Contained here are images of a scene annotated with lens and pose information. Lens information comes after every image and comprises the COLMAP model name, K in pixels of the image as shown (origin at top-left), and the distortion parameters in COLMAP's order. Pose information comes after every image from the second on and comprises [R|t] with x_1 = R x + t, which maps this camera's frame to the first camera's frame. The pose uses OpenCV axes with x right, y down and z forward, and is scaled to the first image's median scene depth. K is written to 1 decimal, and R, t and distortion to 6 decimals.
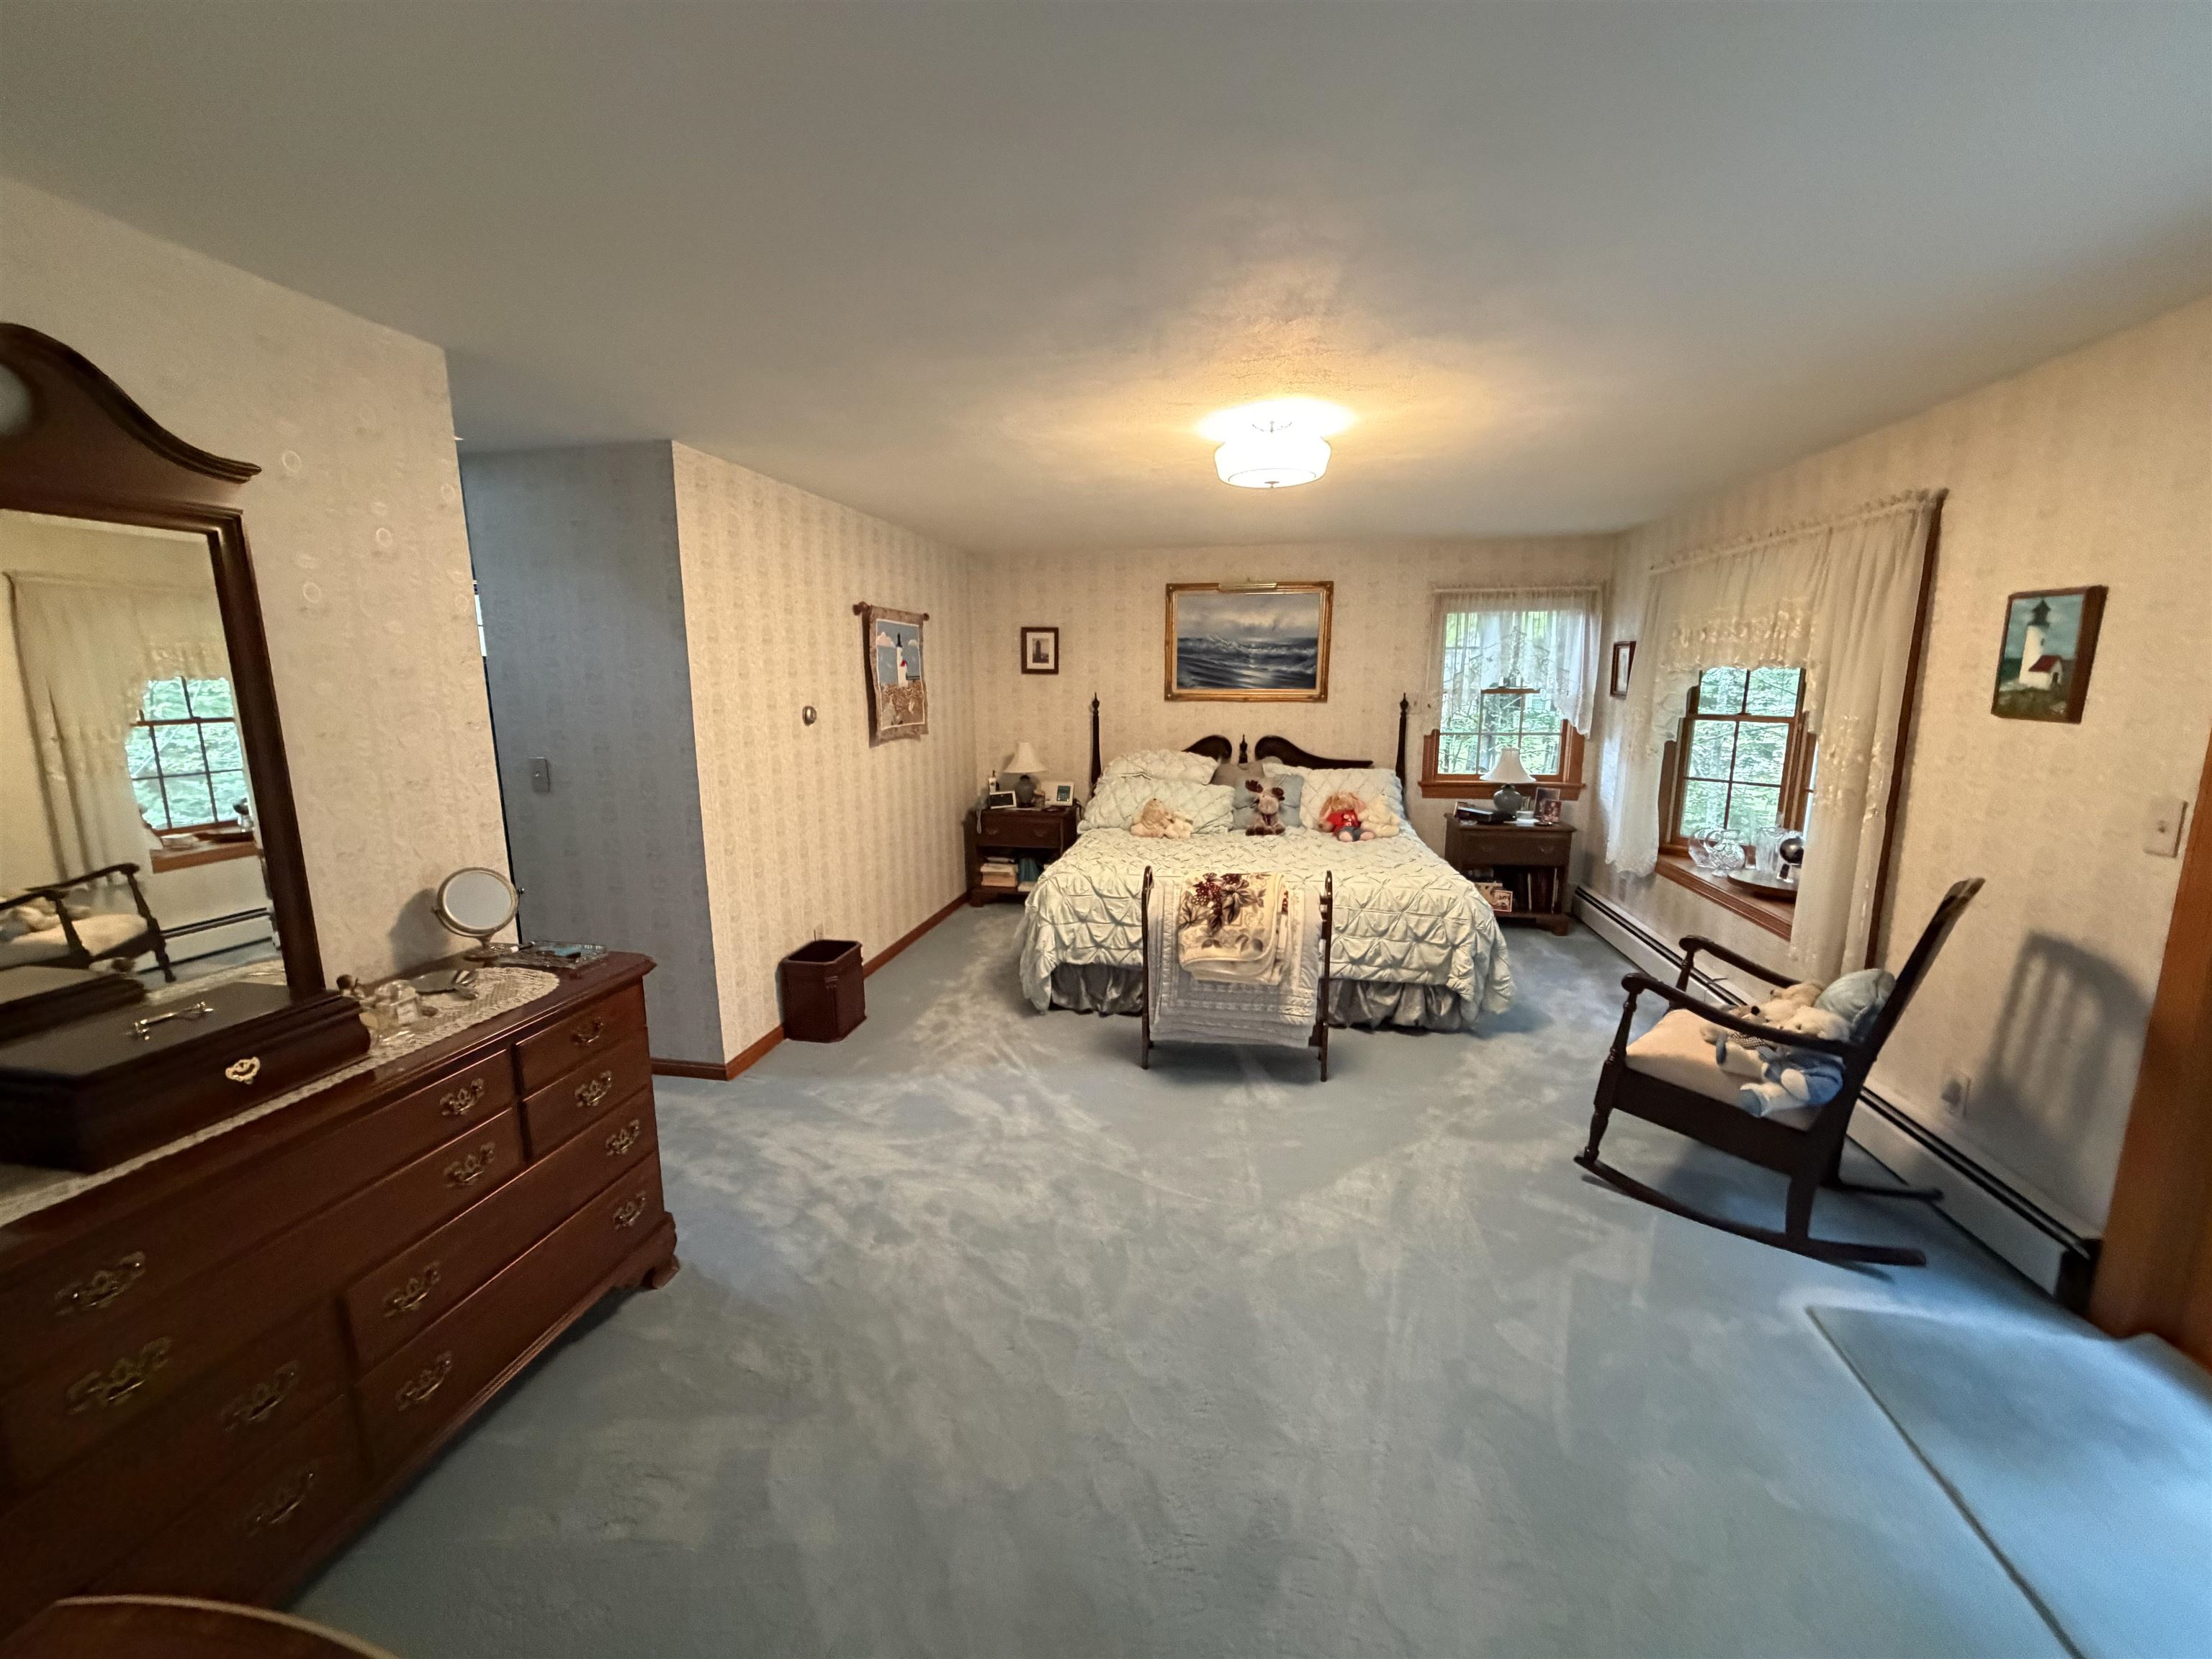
lens RADIAL K [[878.5, 0, 1111.3], [0, 878.5, 831.0], [0, 0, 1]] dist [0.000442, -0.000626]
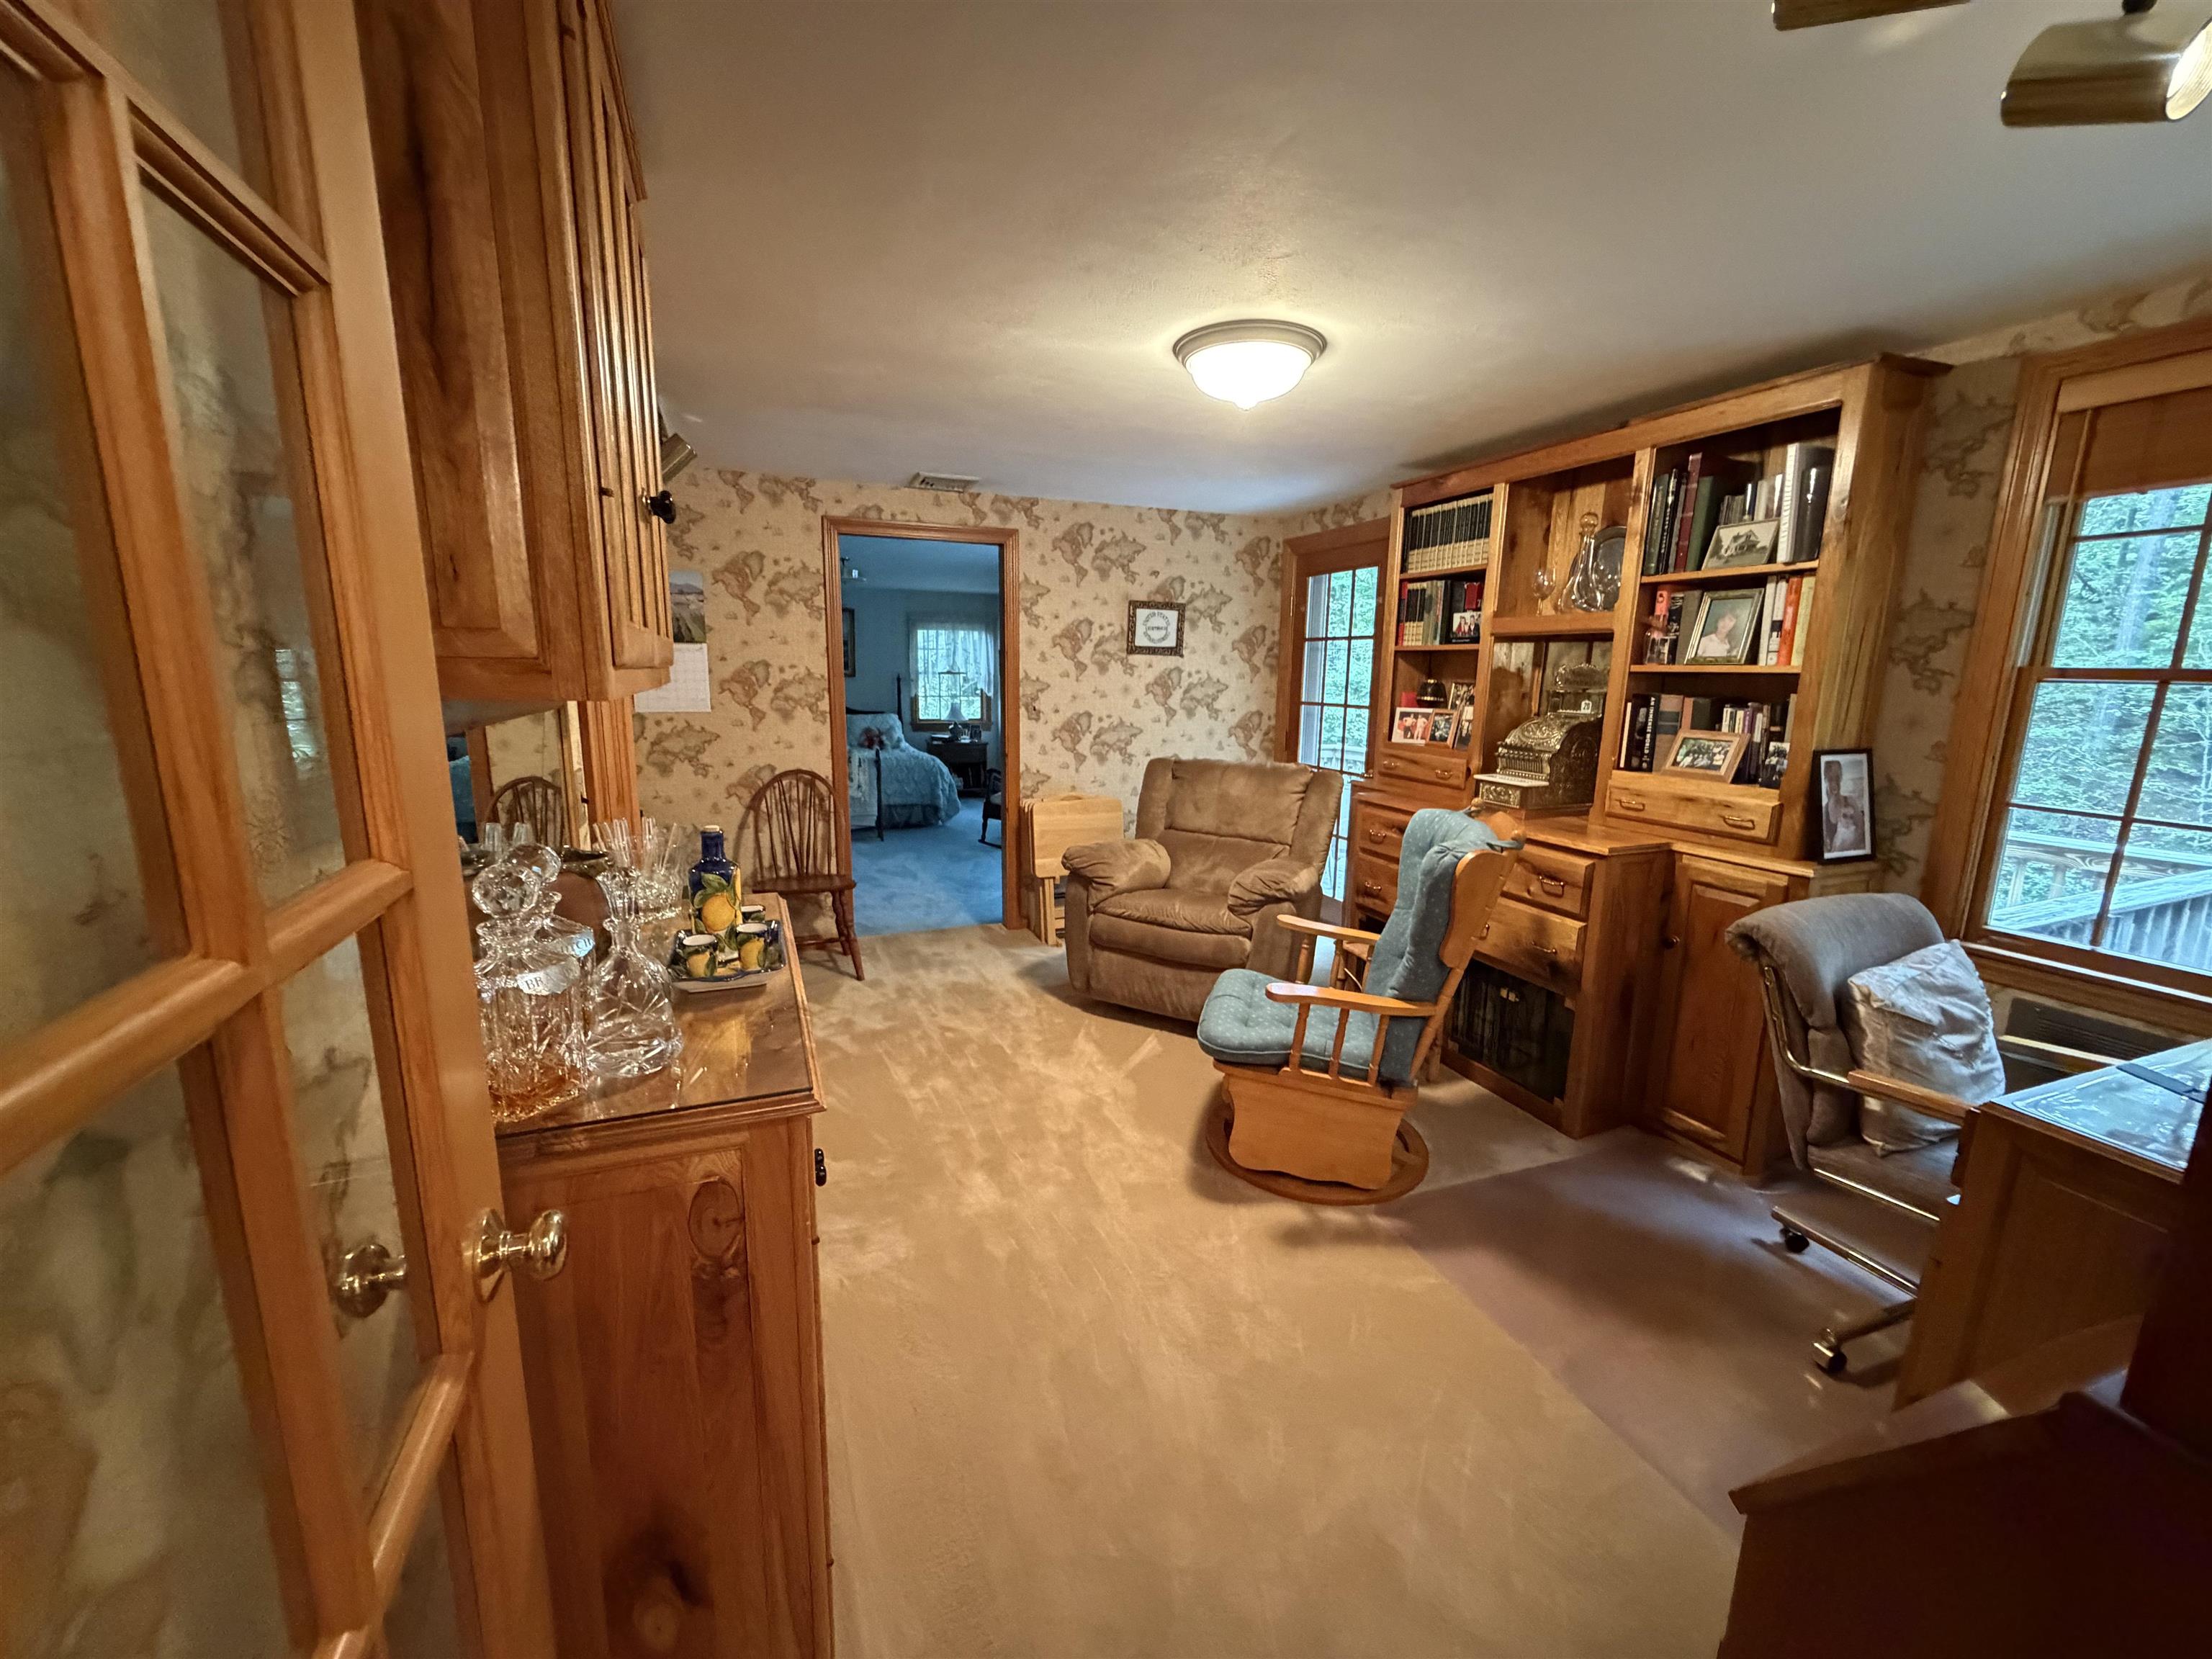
lens RADIAL K [[878.5, 0, 1105.6], [0, 878.5, 824.8], [0, 0, 1]] dist [0.000442, -0.000626]
pose [[0.844670, -0.079394, 0.529367, -0.304953], [0.071642, 0.996810, 0.035189, 0.126956], [-0.530472, 0.008202, 0.847663, -0.798541]]
